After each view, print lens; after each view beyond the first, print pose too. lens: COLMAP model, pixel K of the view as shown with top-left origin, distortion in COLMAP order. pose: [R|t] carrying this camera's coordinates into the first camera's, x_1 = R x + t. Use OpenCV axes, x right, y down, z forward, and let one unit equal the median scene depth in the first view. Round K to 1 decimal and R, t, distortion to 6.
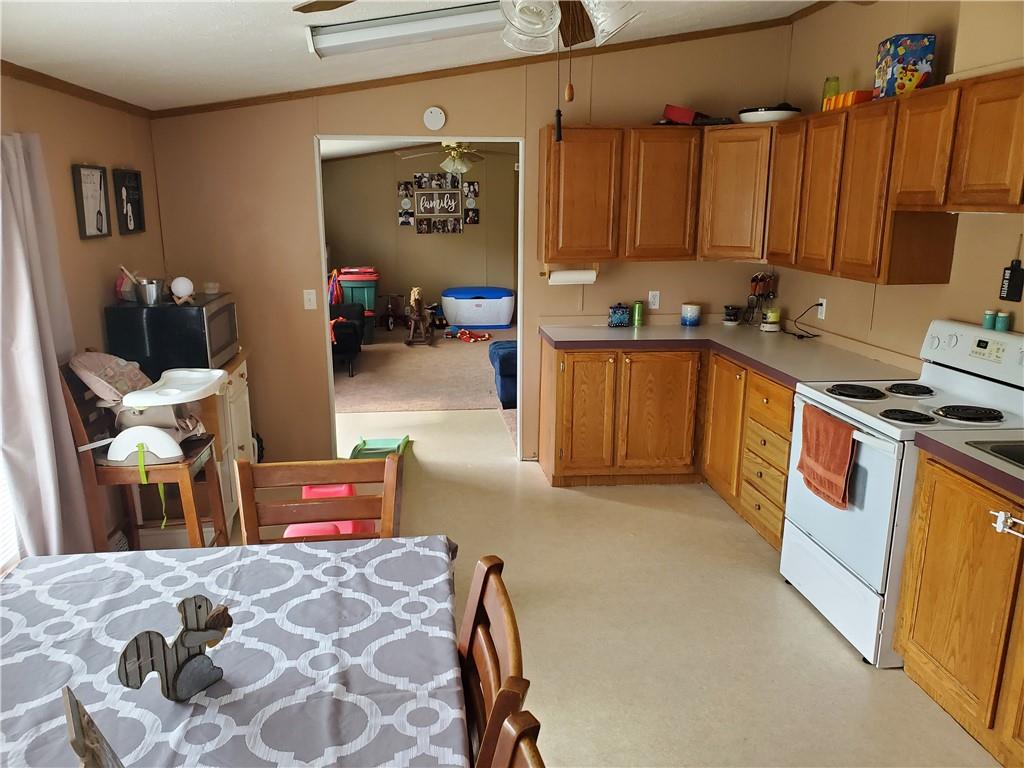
lens RADIAL K [[789.9, 0, 511.5], [0, 789.9, 393.7], [0, 0, 1]] dist [0.018149, 0.007217]
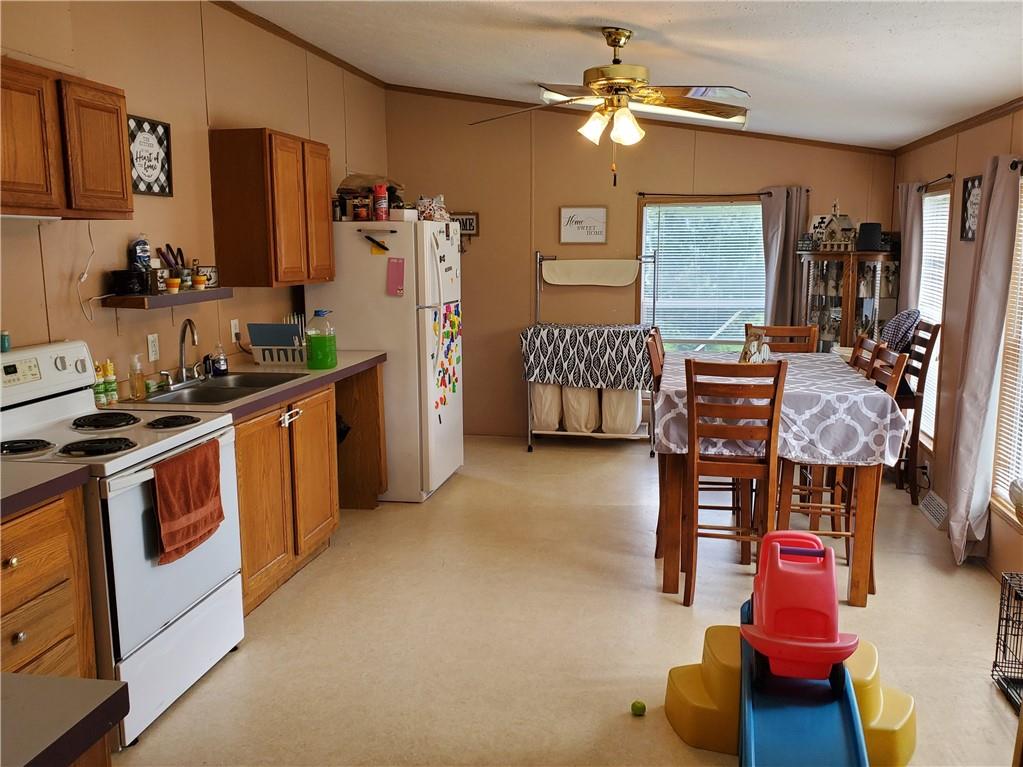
lens RADIAL K [[888.4, 0, 511.5], [0, 888.4, 383.5], [0, 0, 1]] dist [0.045797, -0.006957]
pose [[-0.955777, -0.039775, 0.291392, -0.195089], [0.076712, 0.922794, 0.377580, -0.346644], [-0.283913, 0.383235, -0.878934, 1.578888]]
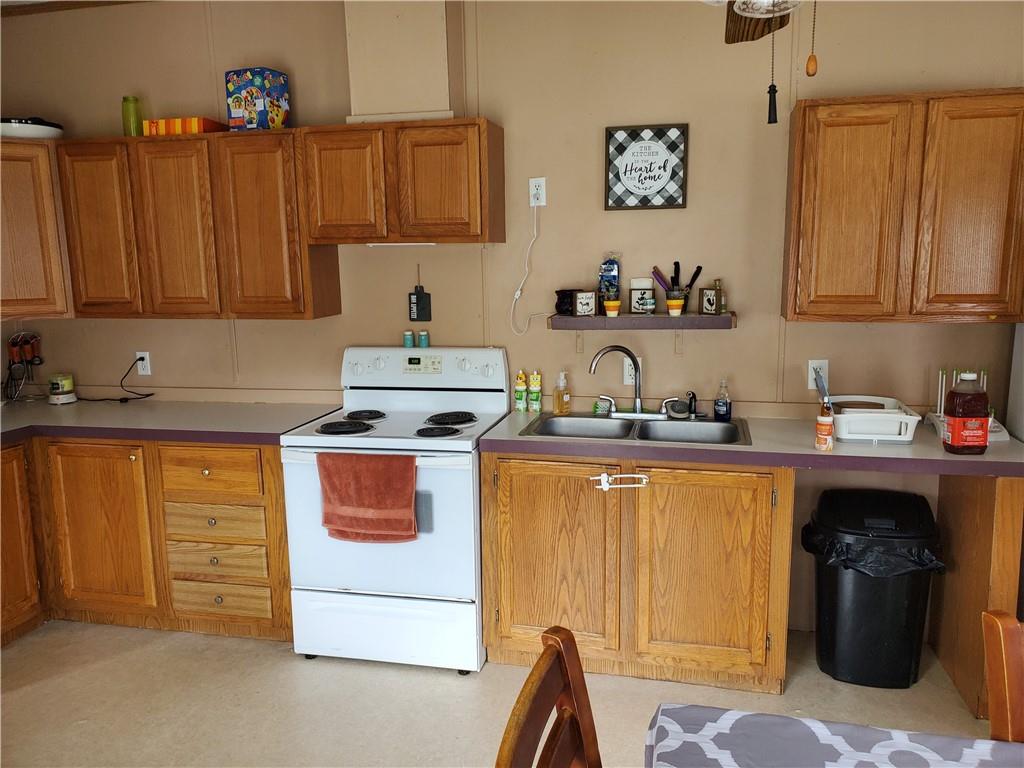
lens RADIAL K [[779.0, 0, 512.0], [0, 779.0, 384.0], [0, 0, 1]] dist [0.081033, -0.115833]
pose [[0.346045, -0.160354, 0.924413, -0.356746], [0.237484, 0.968170, 0.079044, -0.078686], [-0.907664, 0.192180, 0.373112, 0.433401]]
